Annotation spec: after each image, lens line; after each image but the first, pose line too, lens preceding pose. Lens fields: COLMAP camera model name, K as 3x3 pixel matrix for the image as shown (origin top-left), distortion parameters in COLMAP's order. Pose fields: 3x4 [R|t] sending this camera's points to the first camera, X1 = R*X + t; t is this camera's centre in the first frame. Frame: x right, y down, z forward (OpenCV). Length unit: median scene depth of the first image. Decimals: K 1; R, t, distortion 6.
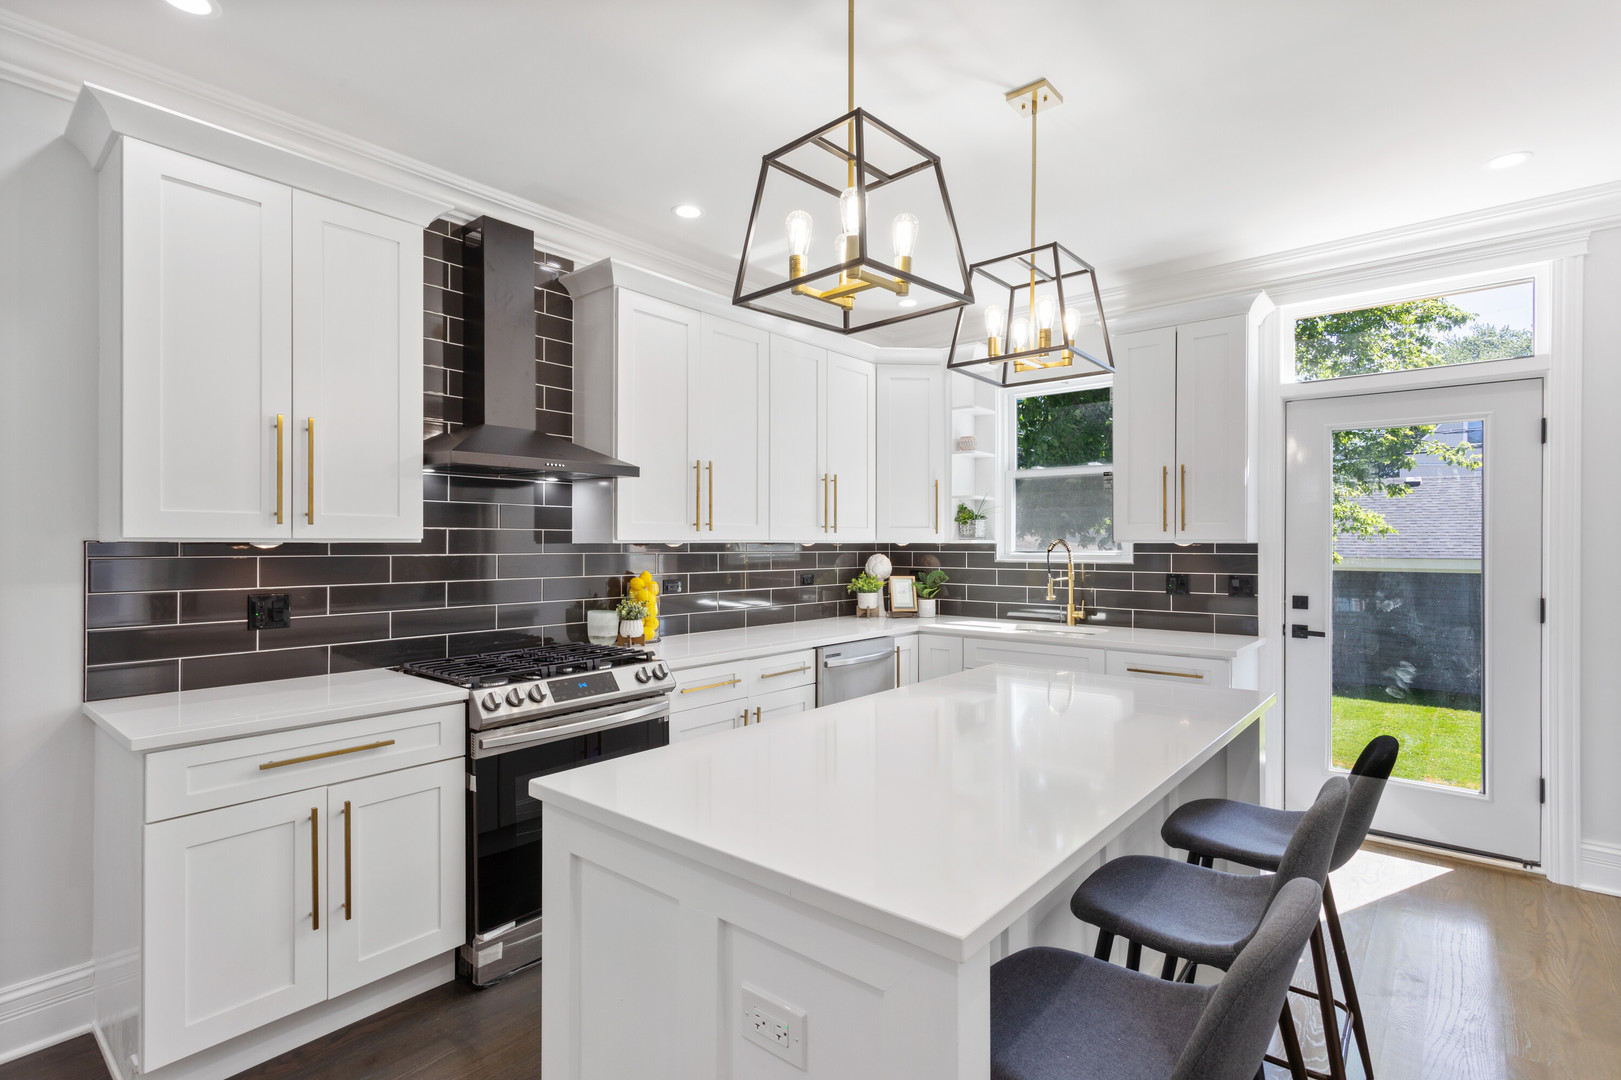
lens RADIAL K [[787.2, 0, 793.3], [0, 787.2, 541.2], [0, 0, 1]] dist [0.000723, -0.000053]
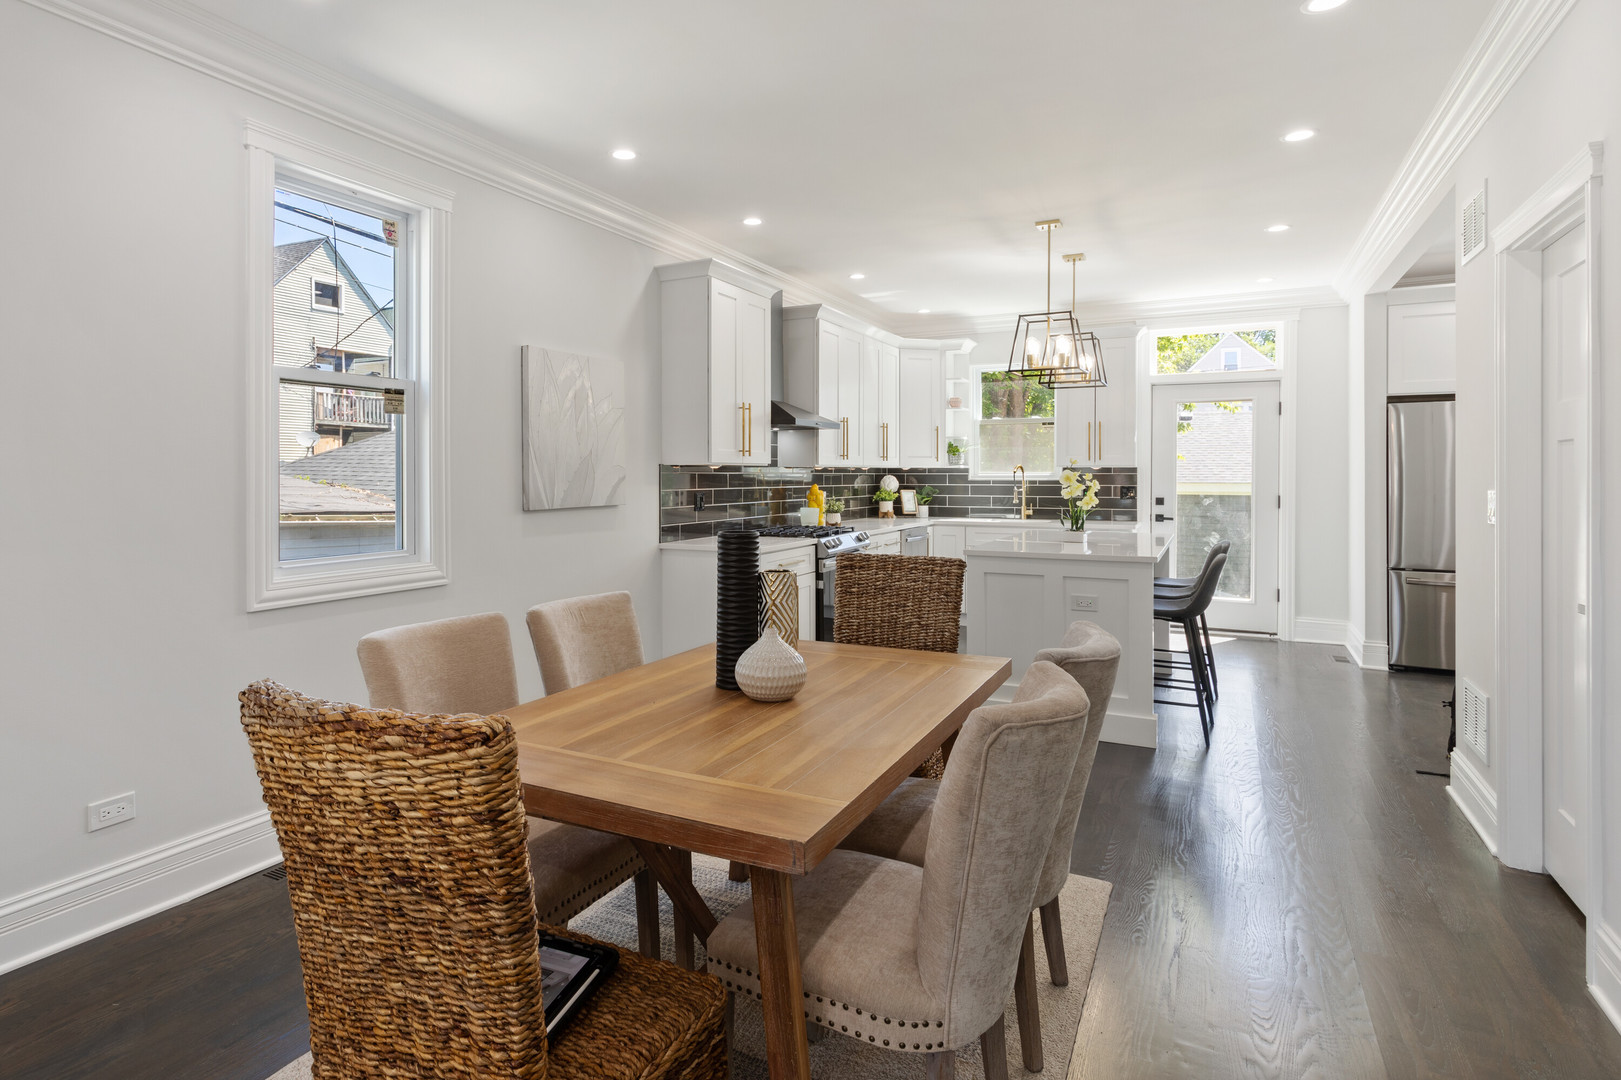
lens RADIAL K [[787.2, 0, 774.1], [0, 787.2, 476.2], [0, 0, 1]] dist [0.000723, -0.000053]
pose [[0.982808, -0.001552, 0.184623, -0.400693], [-0.000238, 0.999953, 0.009672, 0.004025], [-0.184629, -0.009550, 0.982762, -0.430480]]
